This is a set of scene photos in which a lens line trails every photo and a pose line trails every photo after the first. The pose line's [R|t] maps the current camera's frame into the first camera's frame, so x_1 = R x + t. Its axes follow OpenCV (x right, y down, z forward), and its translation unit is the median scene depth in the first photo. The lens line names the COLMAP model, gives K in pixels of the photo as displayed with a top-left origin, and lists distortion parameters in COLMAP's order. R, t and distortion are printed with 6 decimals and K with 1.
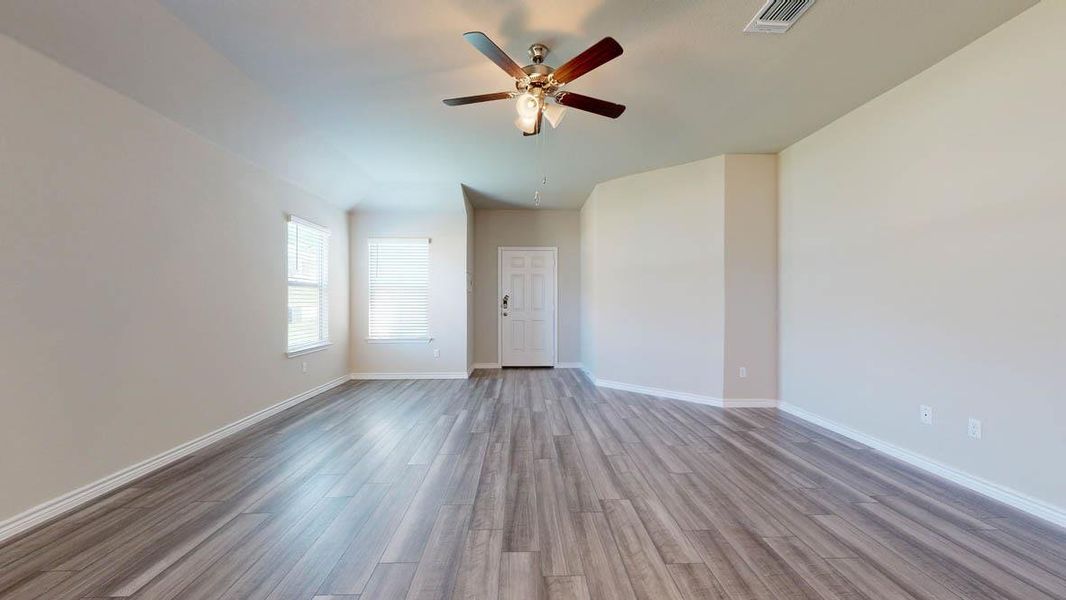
lens RADIAL K [[389.8, 0, 532.5], [0, 389.8, 303.4], [0, 0, 1]] dist [-0.000126, 0.000012]
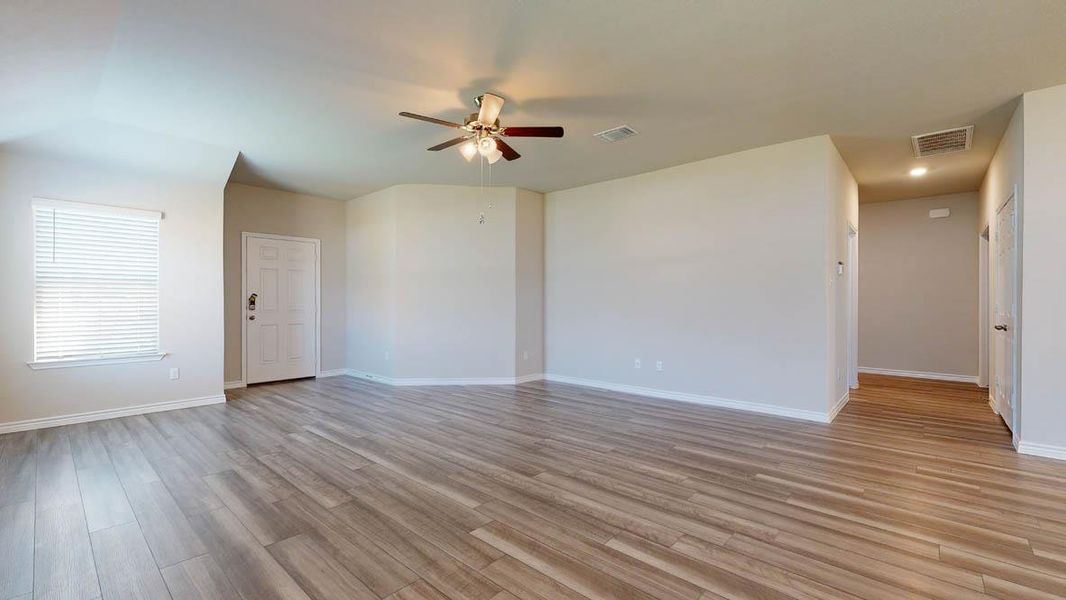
lens RADIAL K [[440.5, 0, 533.4], [0, 440.5, 302.4], [0, 0, 1]] dist [-0.001209, 0.000205]
pose [[0.695104, -0.000164, 0.718910, -0.511177], [0.003248, 0.999990, -0.002912, 0.001954], [-0.718902, 0.004359, 0.695098, -0.052124]]
